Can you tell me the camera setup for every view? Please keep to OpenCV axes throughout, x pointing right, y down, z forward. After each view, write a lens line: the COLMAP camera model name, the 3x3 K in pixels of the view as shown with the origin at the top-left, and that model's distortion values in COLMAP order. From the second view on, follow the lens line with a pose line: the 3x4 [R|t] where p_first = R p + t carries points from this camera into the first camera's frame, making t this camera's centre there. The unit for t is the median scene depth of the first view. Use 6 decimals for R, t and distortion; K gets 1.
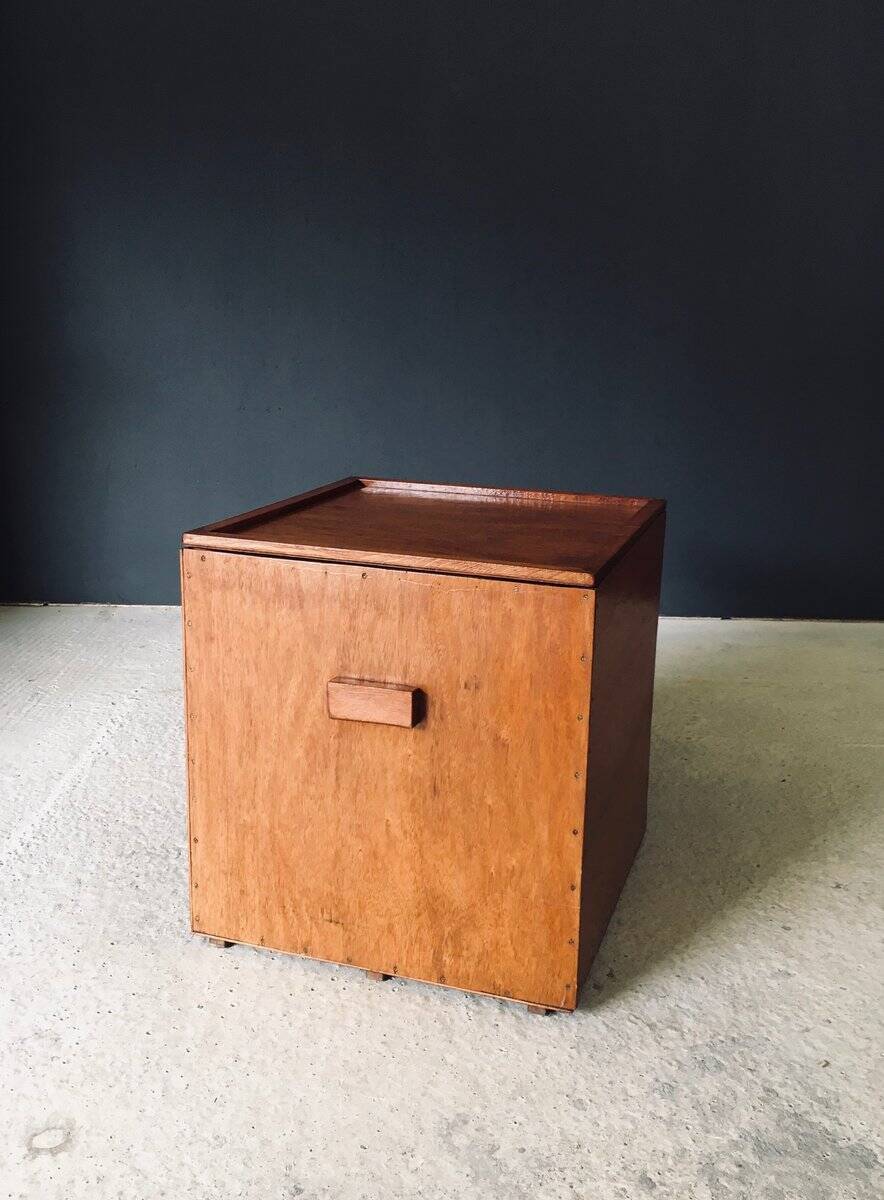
lens RADIAL K [[1133.1, 0, 459.0], [0, 1133.1, 587.5], [0, 0, 1]] dist [0.022162, 0.000000]
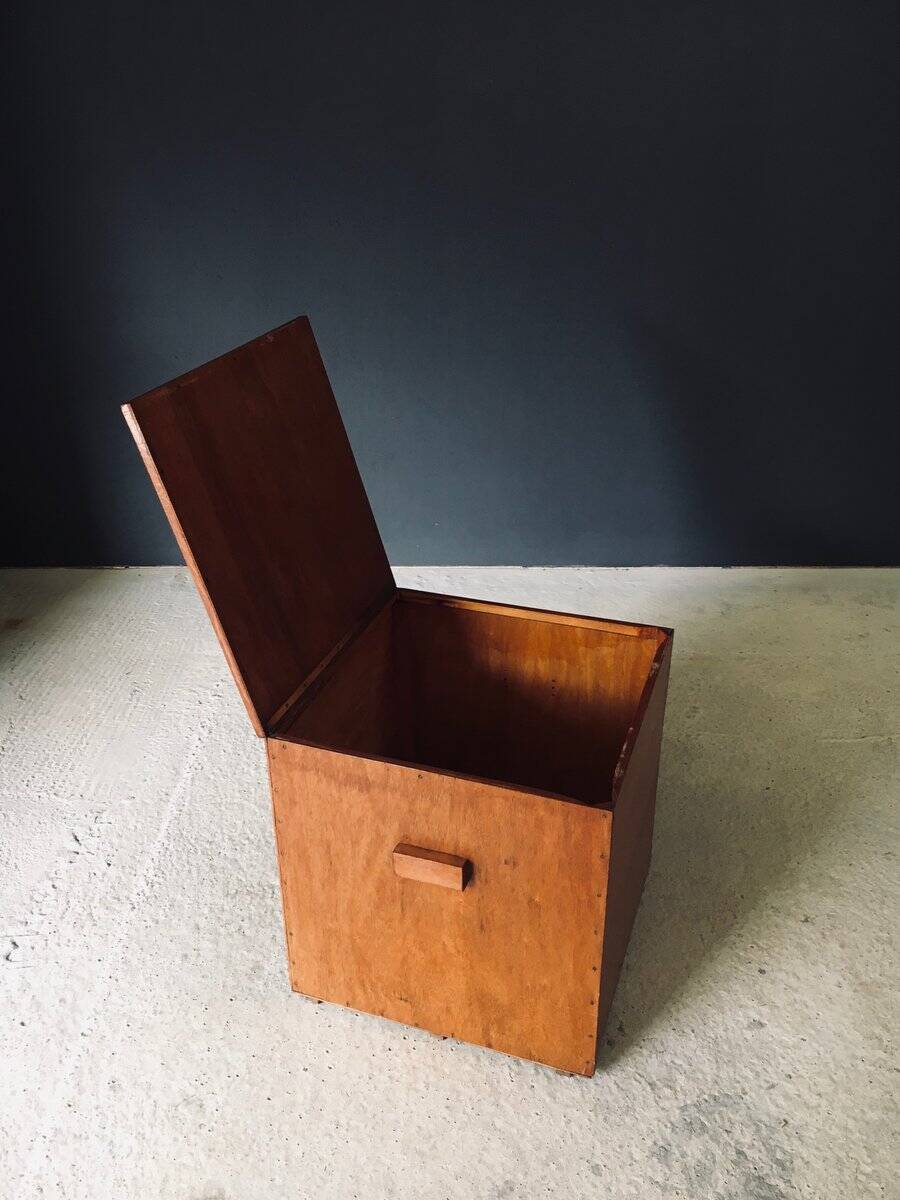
lens RADIAL K [[1013.2, 0, 451.9], [0, 1013.2, 644.7], [0, 0, 1]] dist [0.060256, -0.091234]
pose [[0.999276, -0.019134, -0.032879, -0.011188], [0.027012, 0.965472, 0.259103, -0.412741], [0.026786, -0.259804, 0.965290, -0.002487]]
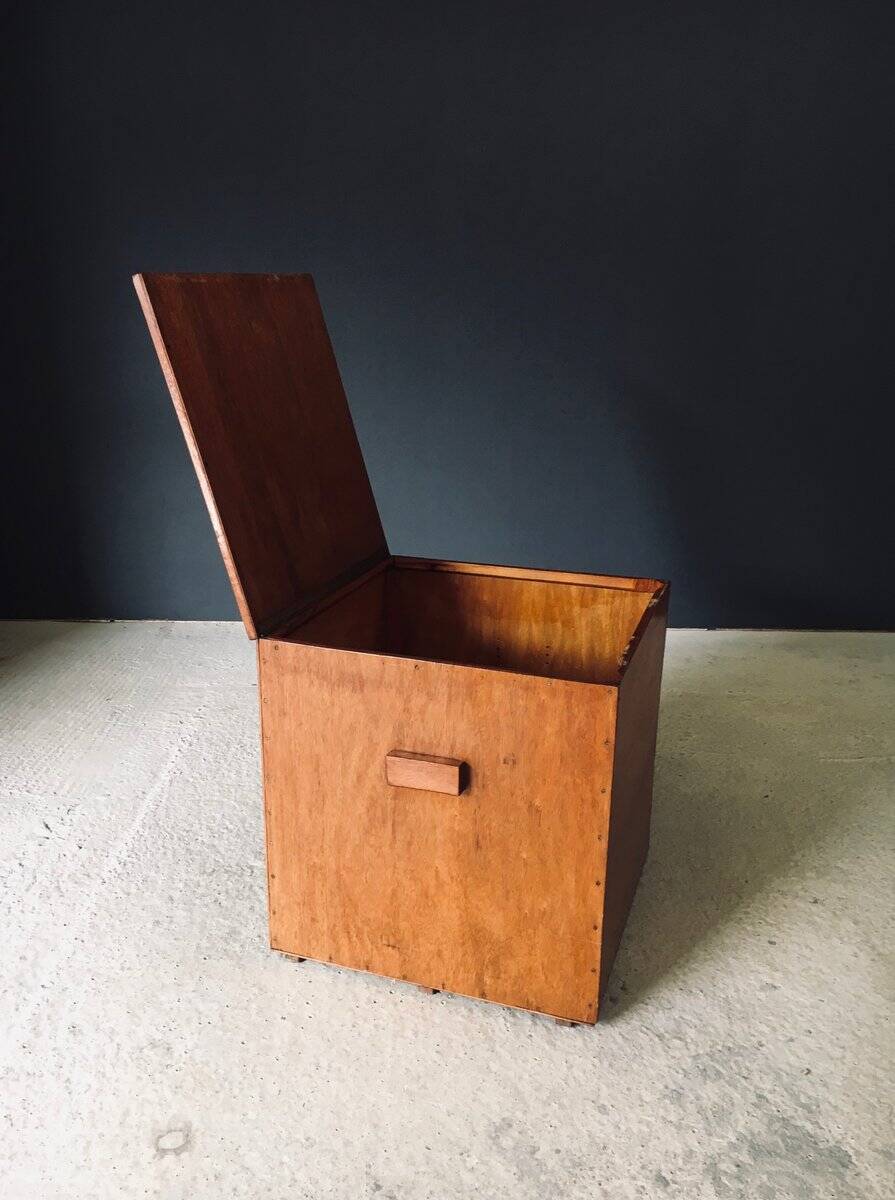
lens RADIAL K [[1013.2, 0, 430.8], [0, 1013.2, 649.6], [0, 0, 1]] dist [0.060256, -0.091234]
pose [[0.999621, -0.007460, -0.026502, -0.040412], [0.009930, 0.995493, 0.094315, -0.123879], [0.025679, -0.094542, 0.995190, -0.035696]]
